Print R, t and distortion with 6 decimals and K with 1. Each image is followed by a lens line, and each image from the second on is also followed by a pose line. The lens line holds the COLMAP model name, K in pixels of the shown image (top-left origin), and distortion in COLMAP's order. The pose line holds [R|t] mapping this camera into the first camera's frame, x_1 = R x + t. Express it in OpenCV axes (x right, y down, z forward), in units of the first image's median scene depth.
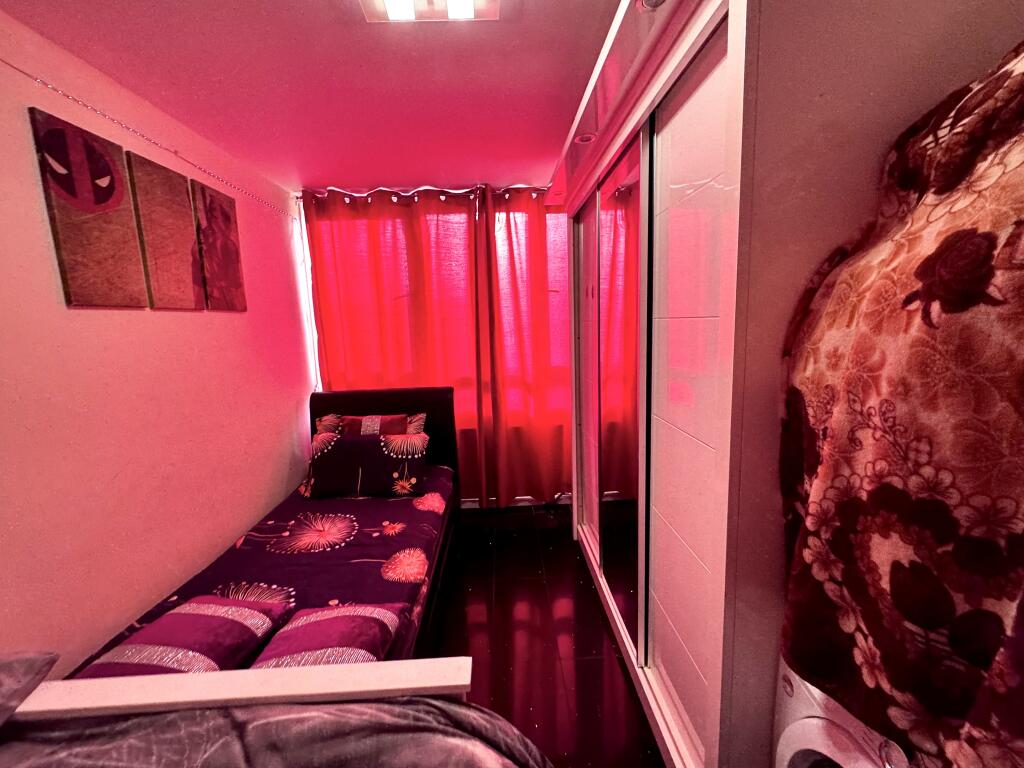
lens RADIAL K [[410.9, 0, 511.4], [0, 410.9, 384.5], [0, 0, 1]] dist [-0.000803, -0.000148]
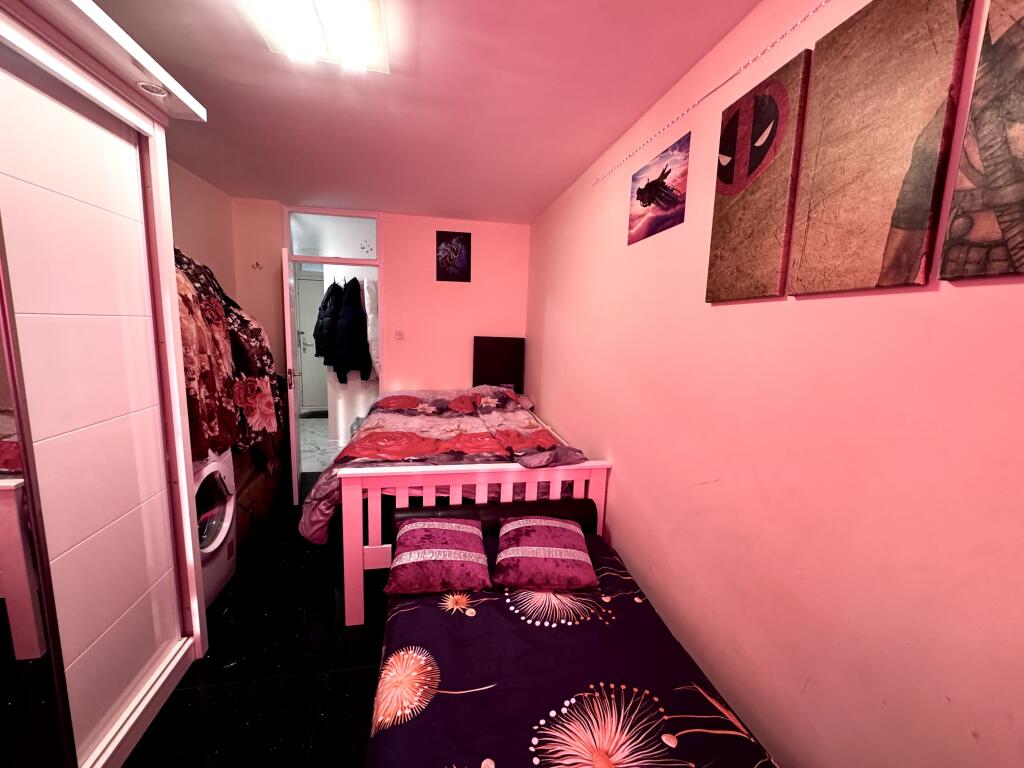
lens RADIAL K [[410.9, 0, 512.7], [0, 410.9, 383.3], [0, 0, 1]] dist [-0.000803, -0.000148]
pose [[-0.984528, 0.020086, -0.174072, -0.366447], [-0.030925, 0.957897, 0.285440, -0.243342], [0.172477, 0.286407, -0.942456, 1.695689]]
